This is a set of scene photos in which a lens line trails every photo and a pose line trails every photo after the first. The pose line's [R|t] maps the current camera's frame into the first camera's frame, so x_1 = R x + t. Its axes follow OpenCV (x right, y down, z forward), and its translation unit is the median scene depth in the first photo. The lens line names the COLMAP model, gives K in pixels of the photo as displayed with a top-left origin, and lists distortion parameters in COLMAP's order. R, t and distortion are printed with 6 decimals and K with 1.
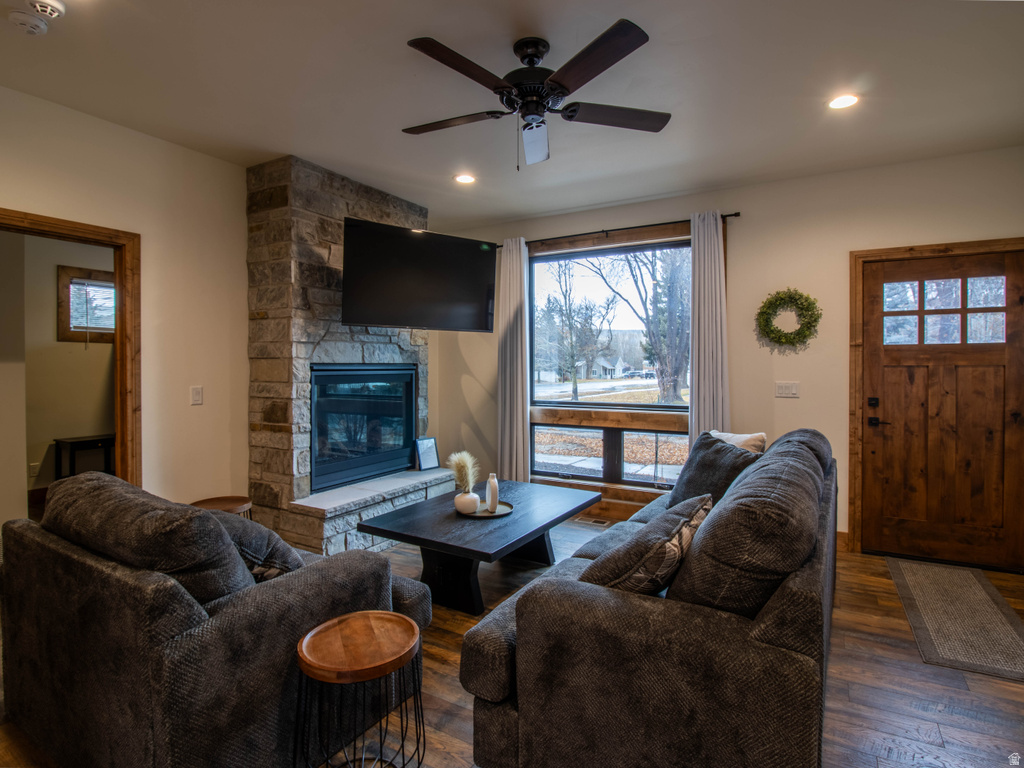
lens RADIAL K [[532.7, 0, 512.6], [0, 532.7, 370.7], [0, 0, 1]] dist [-0.000044, -0.000048]
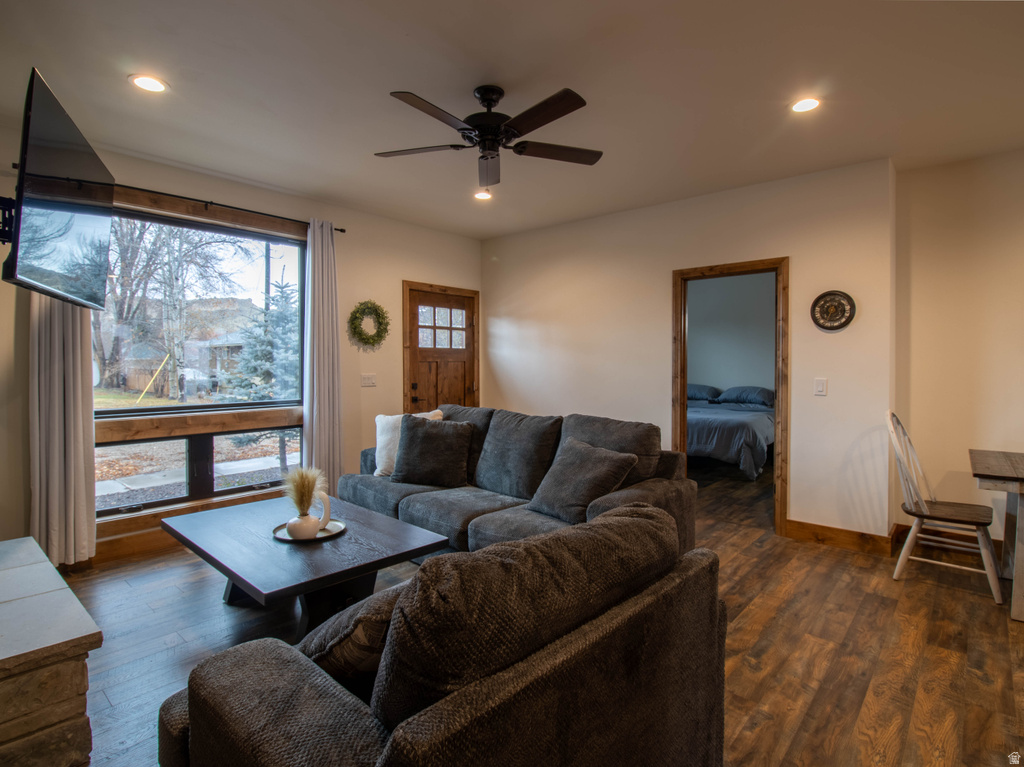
lens RADIAL K [[532.7, 0, 512.6], [0, 532.7, 370.2], [0, 0, 1]] dist [-0.000044, -0.000048]
pose [[0.210368, -0.016392, 0.977485, -0.686893], [0.005938, 0.999862, 0.015490, -0.006212], [-0.977604, 0.002546, 0.210436, 0.427835]]
